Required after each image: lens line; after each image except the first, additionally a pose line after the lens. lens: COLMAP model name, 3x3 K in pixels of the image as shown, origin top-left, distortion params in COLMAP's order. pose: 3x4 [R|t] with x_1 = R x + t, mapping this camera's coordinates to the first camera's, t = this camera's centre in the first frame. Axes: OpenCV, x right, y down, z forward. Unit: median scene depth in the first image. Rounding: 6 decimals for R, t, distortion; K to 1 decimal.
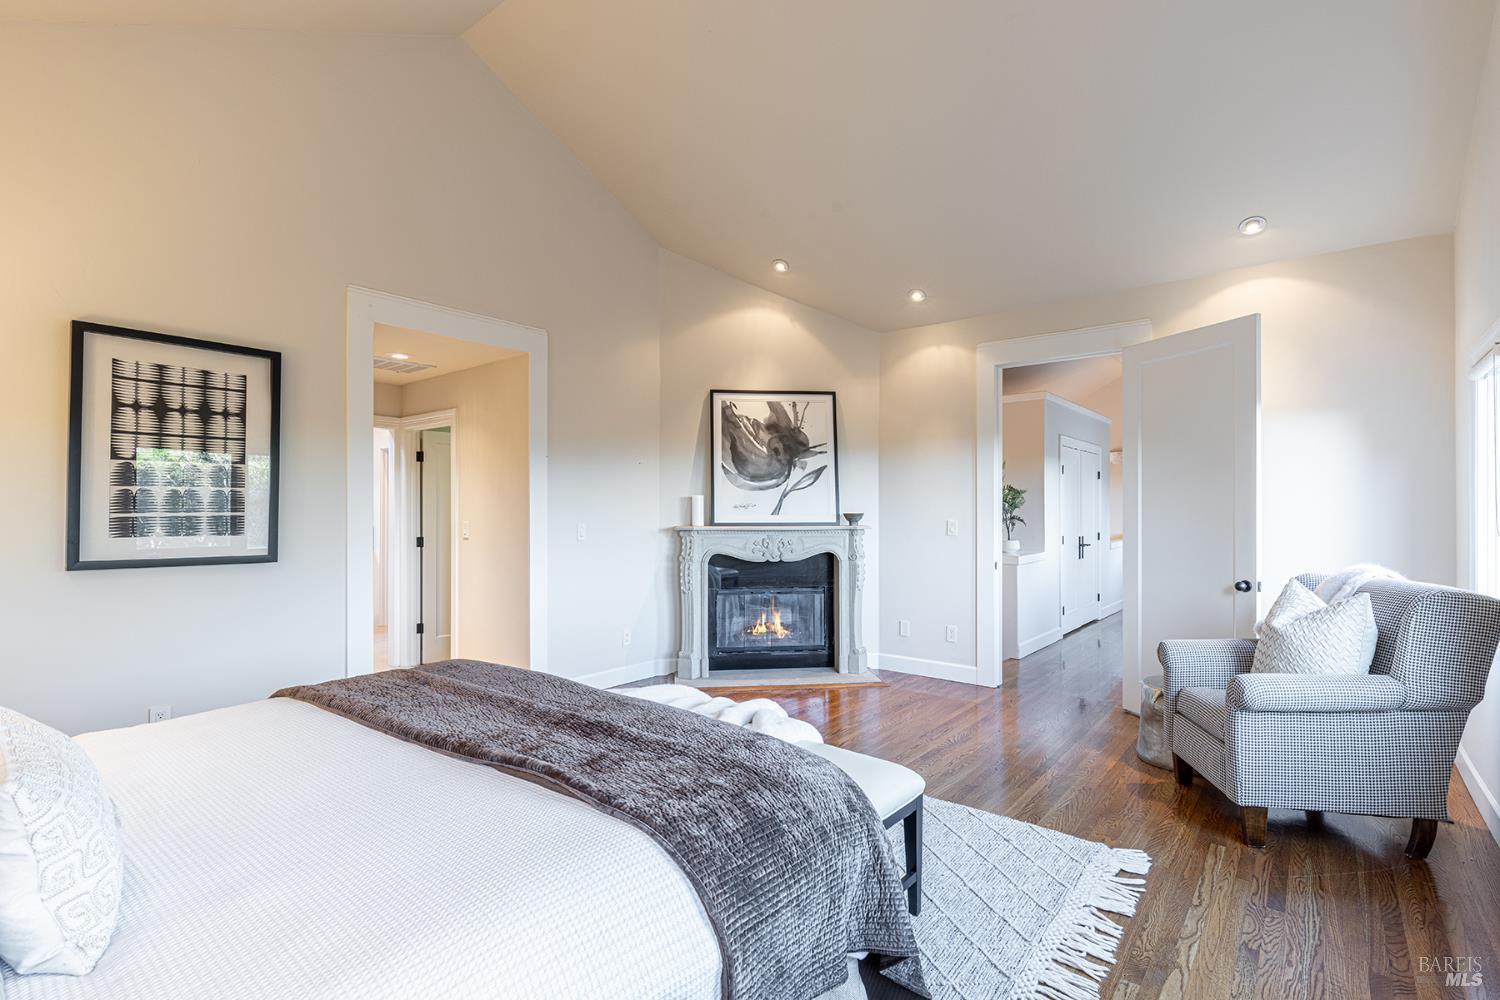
lens RADIAL K [[695.4, 0, 746.8], [0, 695.4, 504.8], [0, 0, 1]] dist [0.004744, 0.000325]
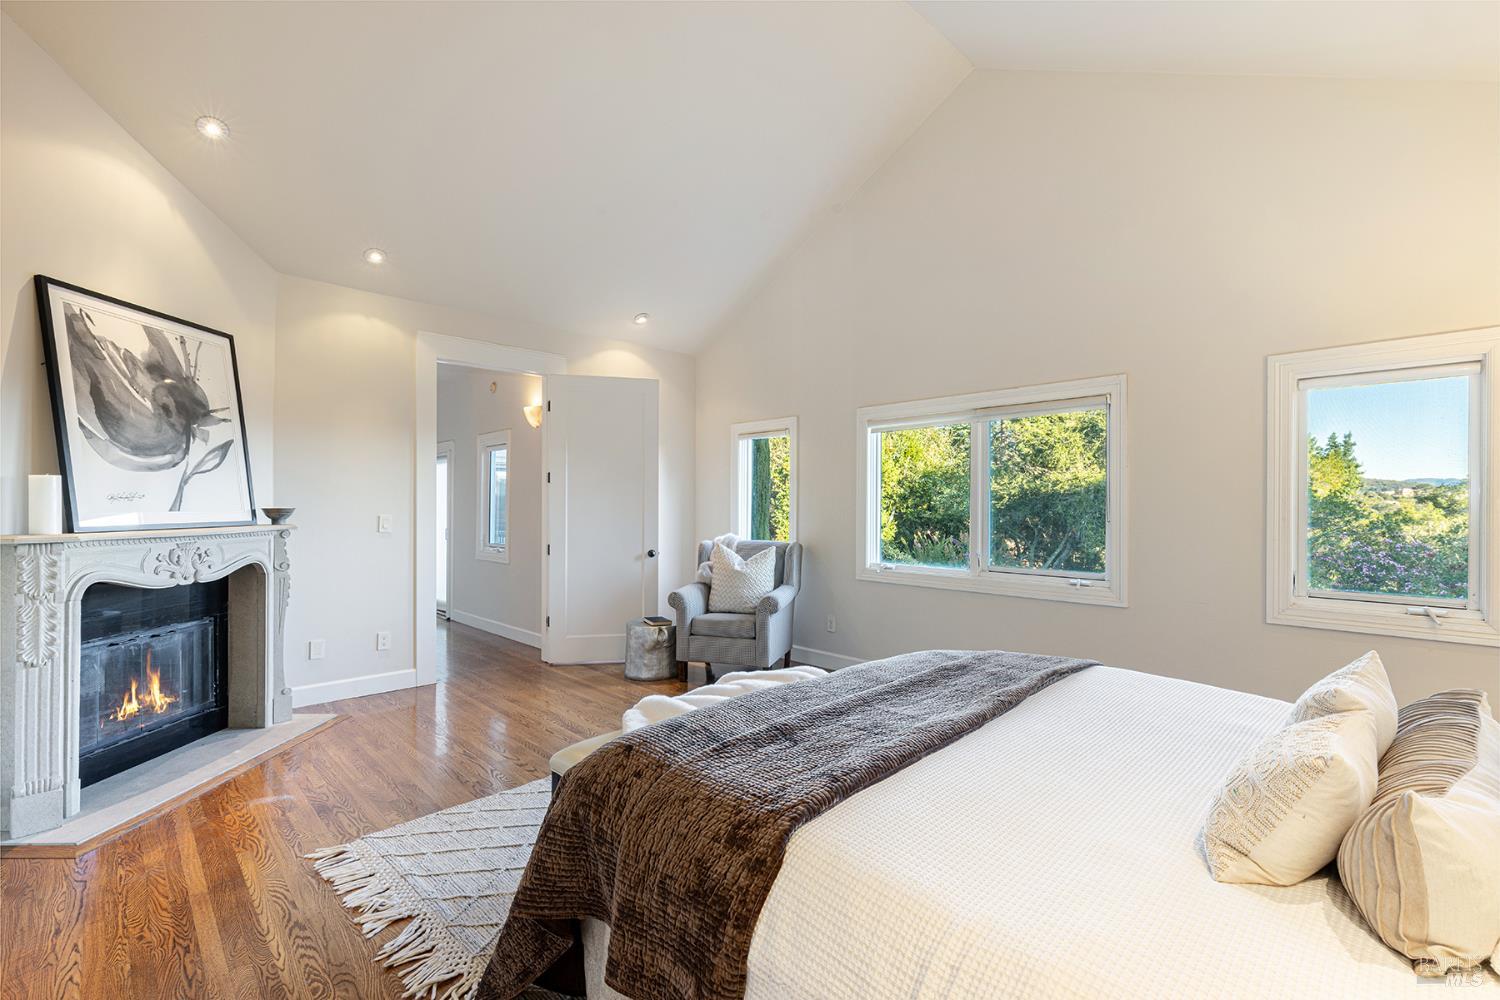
lens RADIAL K [[681.2, 0, 750.1], [0, 681.2, 505.1], [0, 0, 1]] dist [0.010863, 0.000130]
pose [[0.119412, 0.000001, 0.992845, -0.509808], [-0.008141, 0.999966, 0.000978, 0.003969], [-0.992811, -0.008200, 0.119408, 0.405462]]
